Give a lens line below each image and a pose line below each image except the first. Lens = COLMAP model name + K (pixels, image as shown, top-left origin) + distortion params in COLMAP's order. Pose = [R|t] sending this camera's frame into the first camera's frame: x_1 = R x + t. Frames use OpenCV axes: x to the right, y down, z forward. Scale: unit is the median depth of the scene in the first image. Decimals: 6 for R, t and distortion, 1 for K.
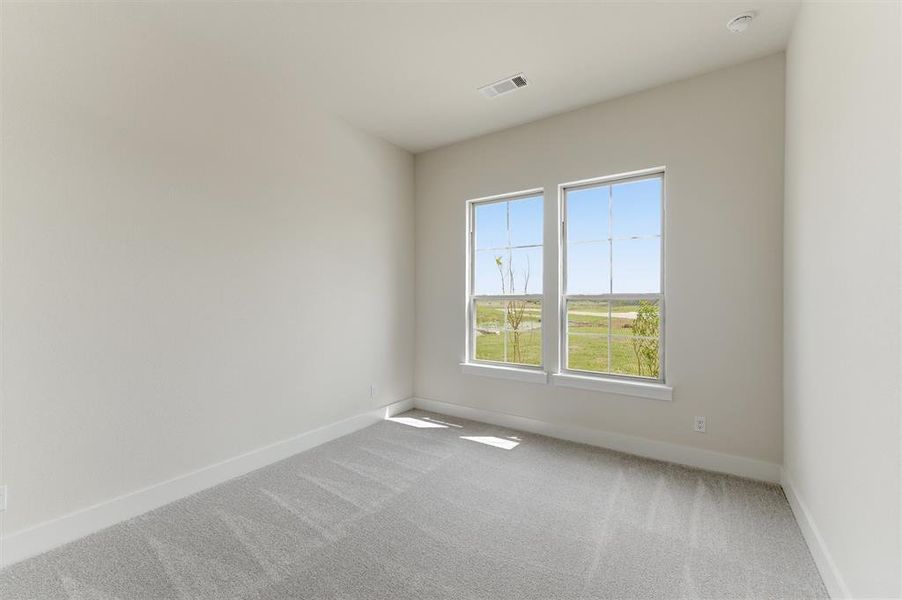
lens RADIAL K [[373.2, 0, 452.9], [0, 373.2, 293.4], [0, 0, 1]] dist [-0.000232, 0.000124]
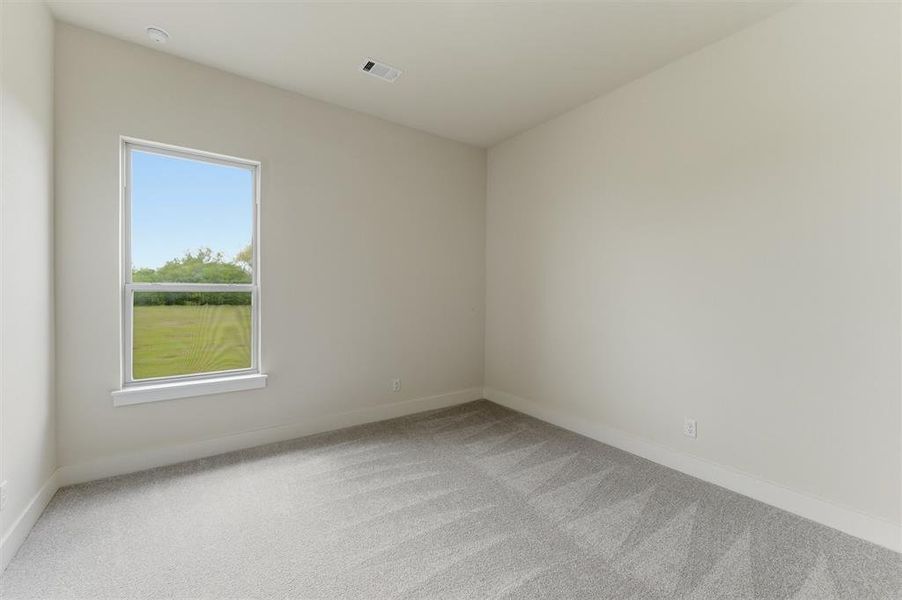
lens RADIAL K [[373.2, 0, 452.9], [0, 373.2, 293.4], [0, 0, 1]] dist [-0.000232, 0.000124]
pose [[0.366654, -0.005612, 0.930341, -0.451950], [-0.015393, 0.999808, 0.012098, 0.004947], [-0.930230, -0.018756, 0.366497, 0.299716]]
